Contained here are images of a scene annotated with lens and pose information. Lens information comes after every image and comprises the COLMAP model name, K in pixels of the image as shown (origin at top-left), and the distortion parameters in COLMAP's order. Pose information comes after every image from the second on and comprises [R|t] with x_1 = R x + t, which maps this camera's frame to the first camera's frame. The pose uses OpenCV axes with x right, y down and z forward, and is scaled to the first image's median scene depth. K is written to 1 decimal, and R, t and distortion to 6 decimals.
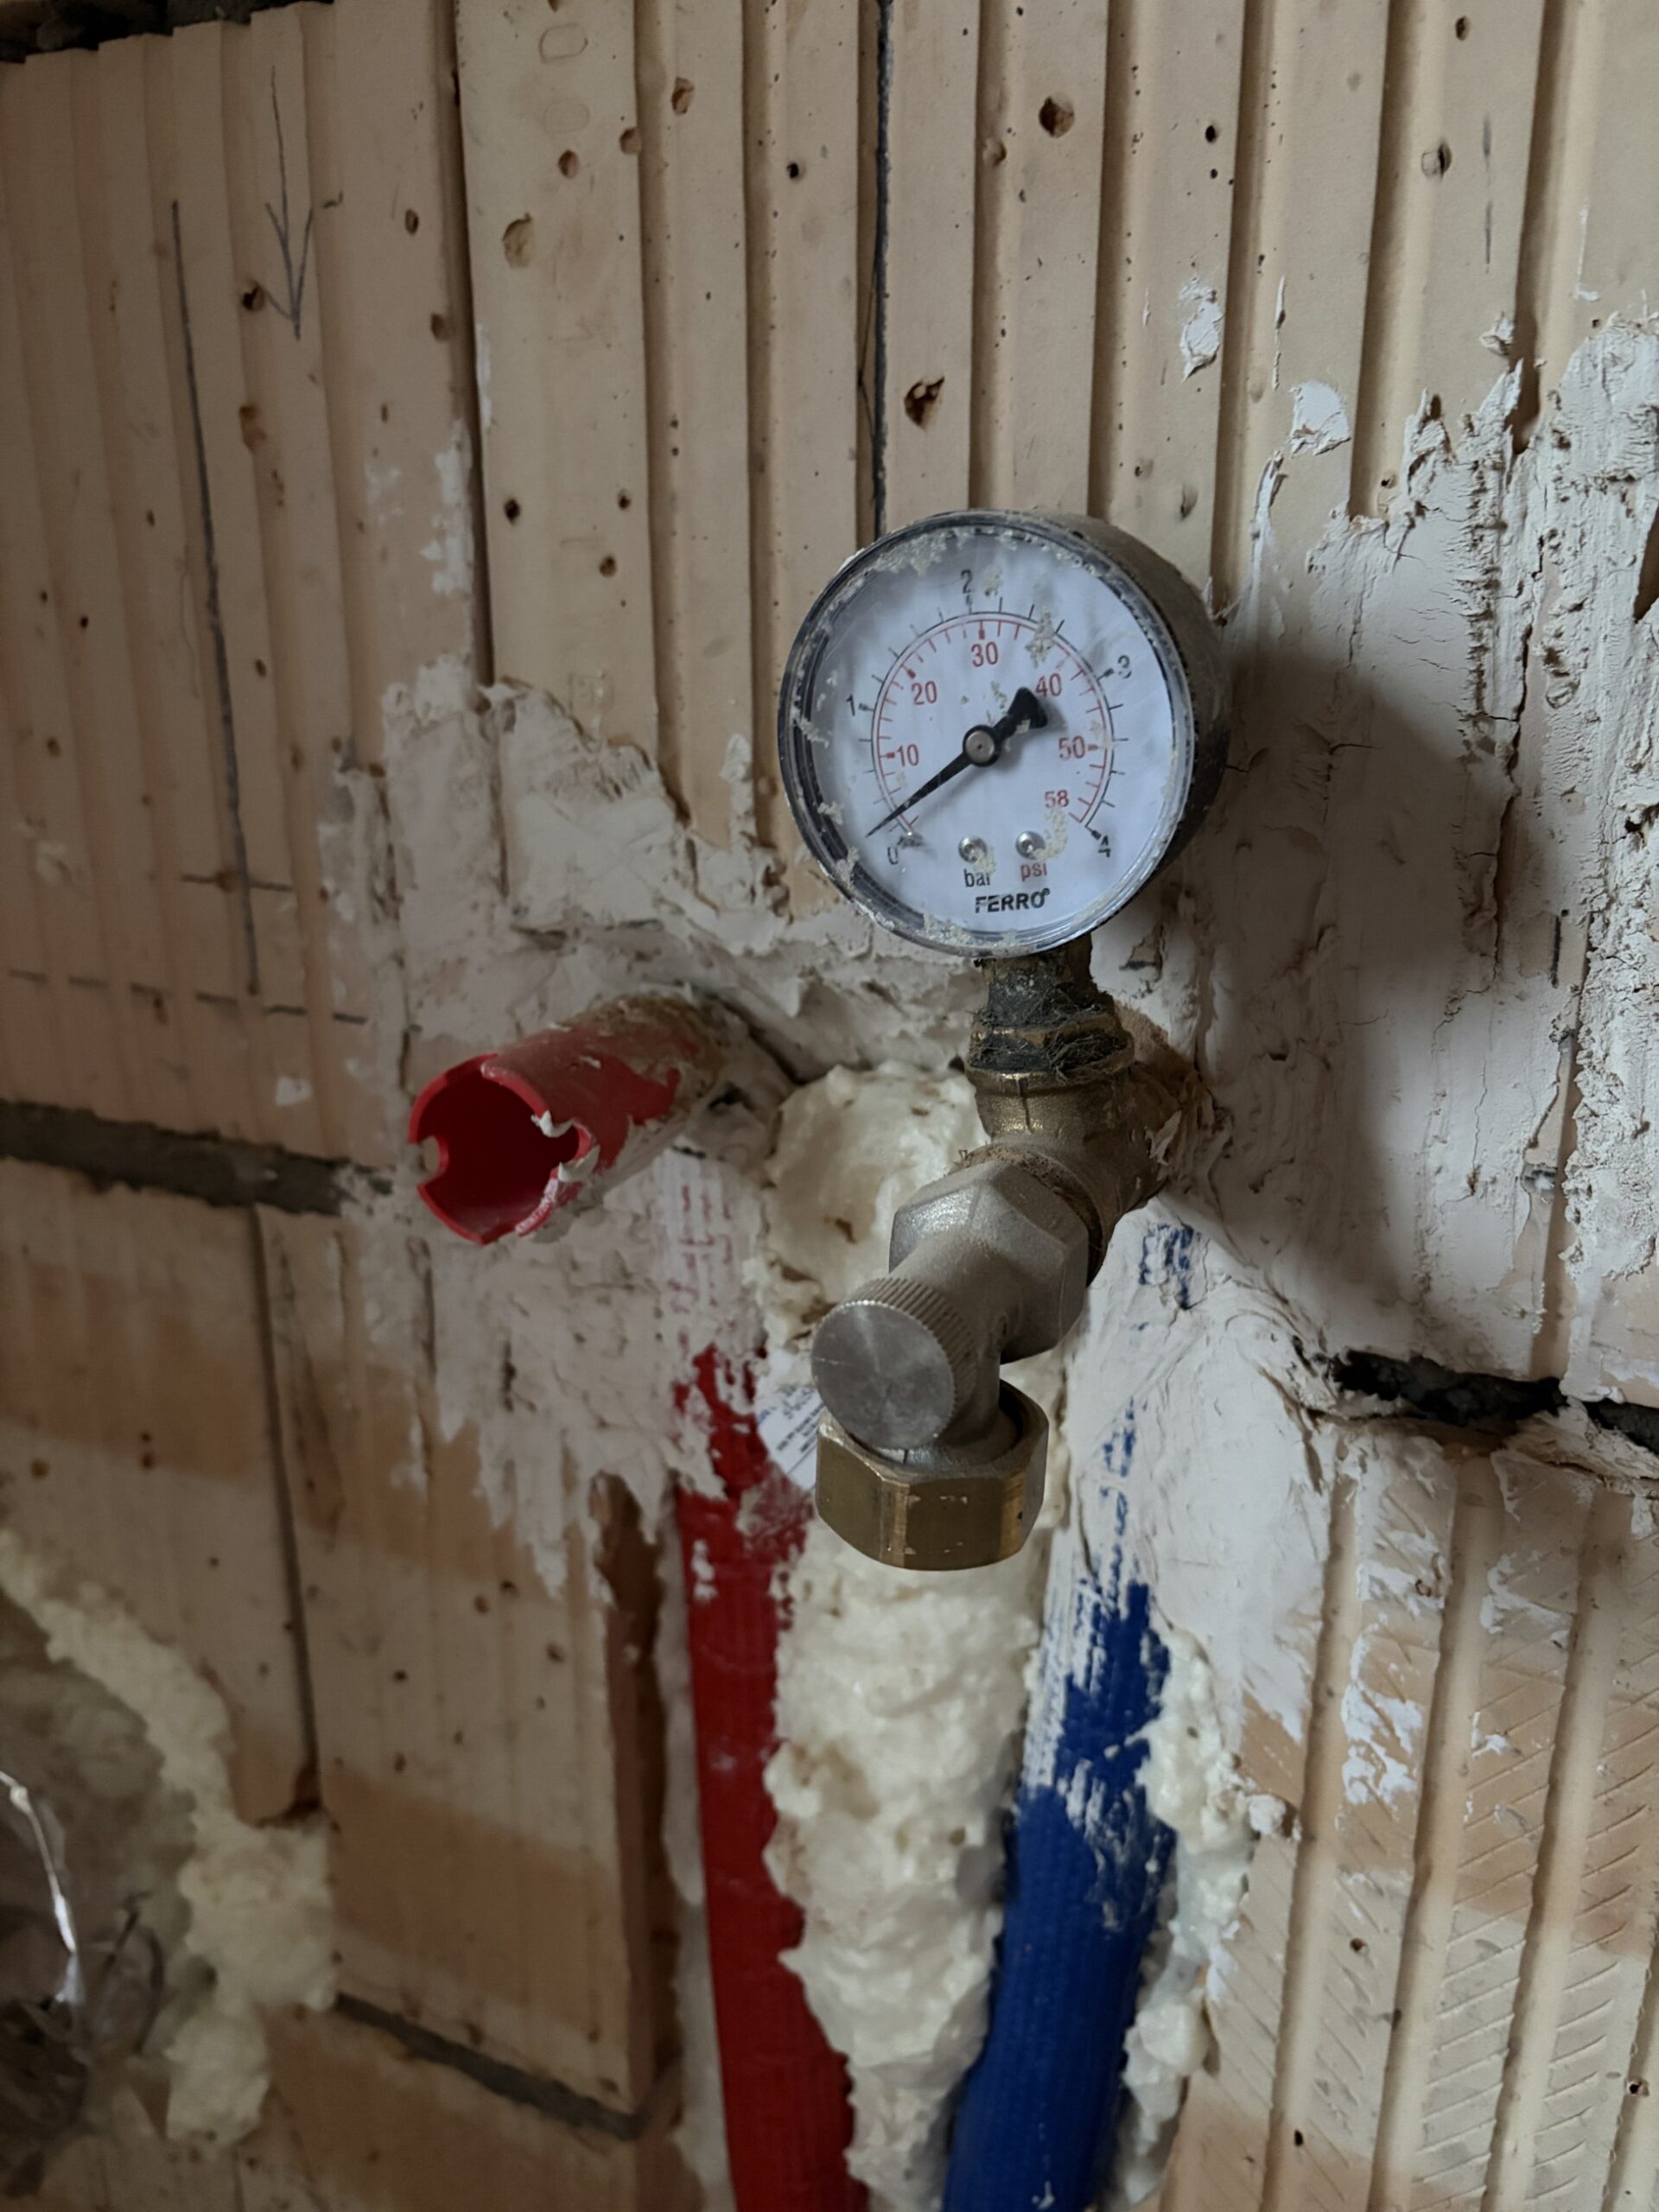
lens RADIAL K [[1672.4, 0, 847.0], [0, 1672.4, 1119.1], [0, 0, 1]] dist [0.041345, -0.043145]
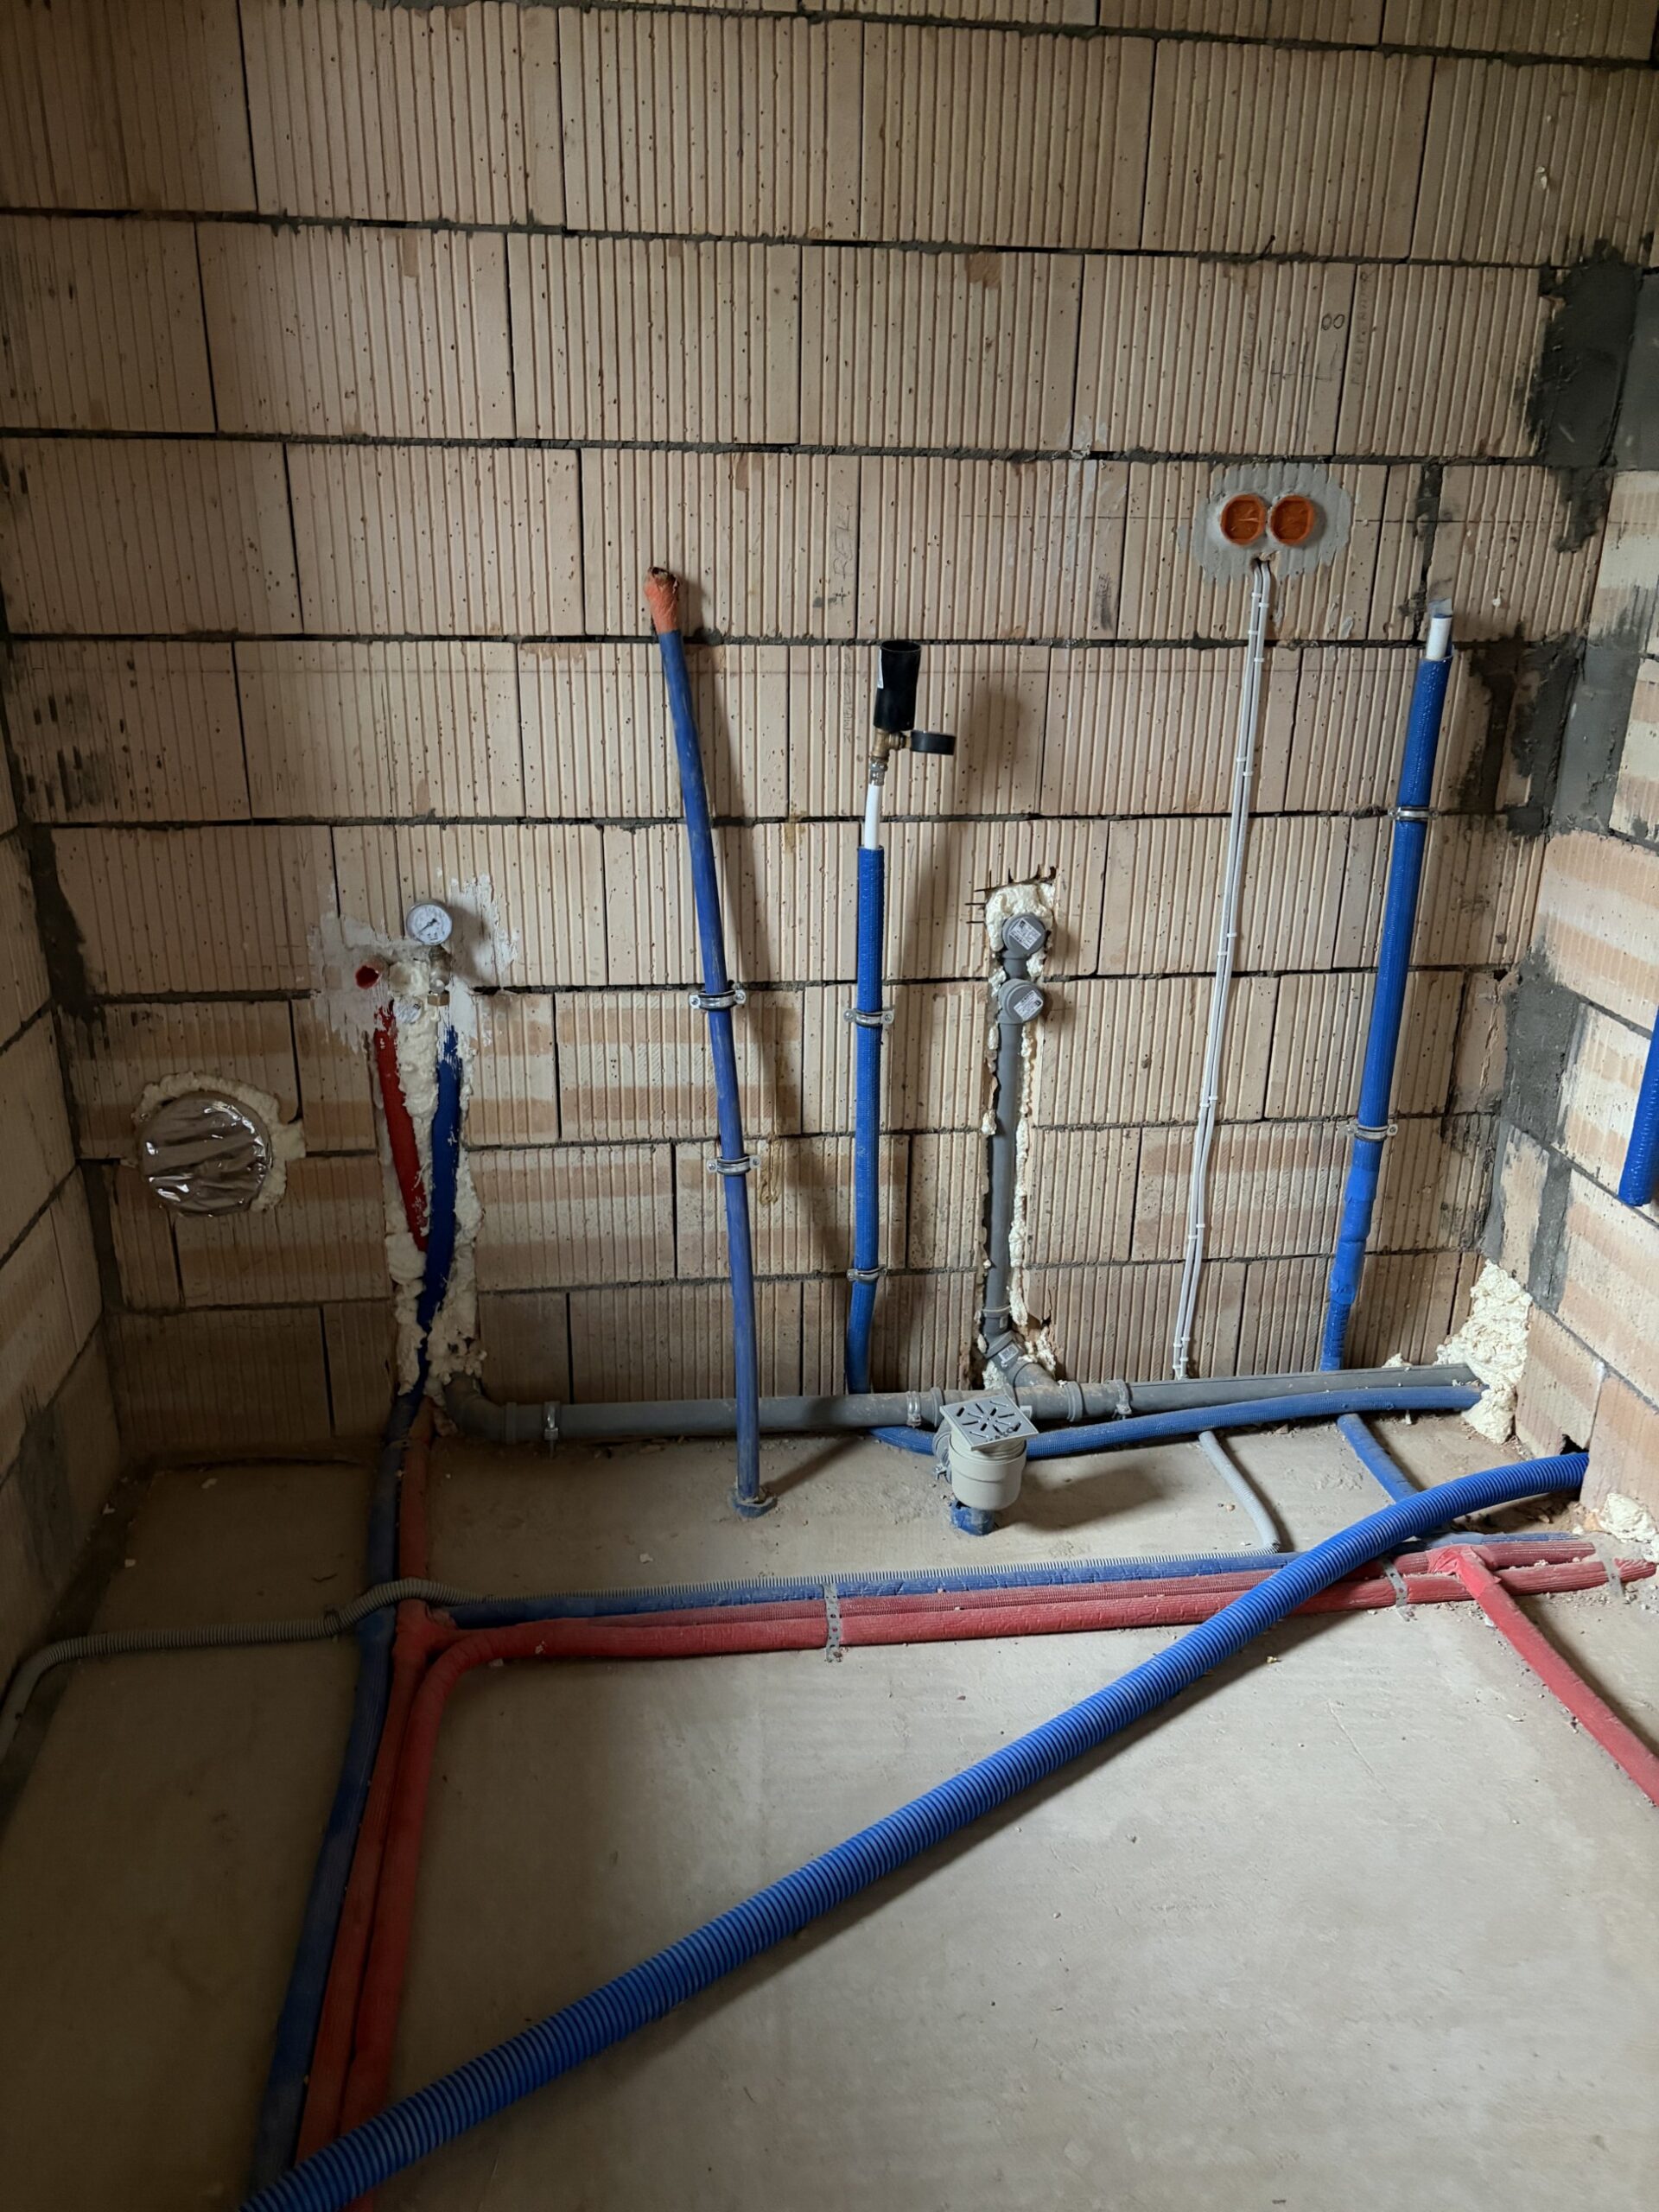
lens RADIAL K [[1672.4, 0, 843.4], [0, 1672.4, 1103.6], [0, 0, 1]] dist [0.041345, -0.043145]
pose [[0.830072, -0.190590, 0.524076, -2.237044], [0.147608, 0.981356, 0.123097, -0.035882], [-0.537766, -0.024821, 0.842729, -5.903372]]
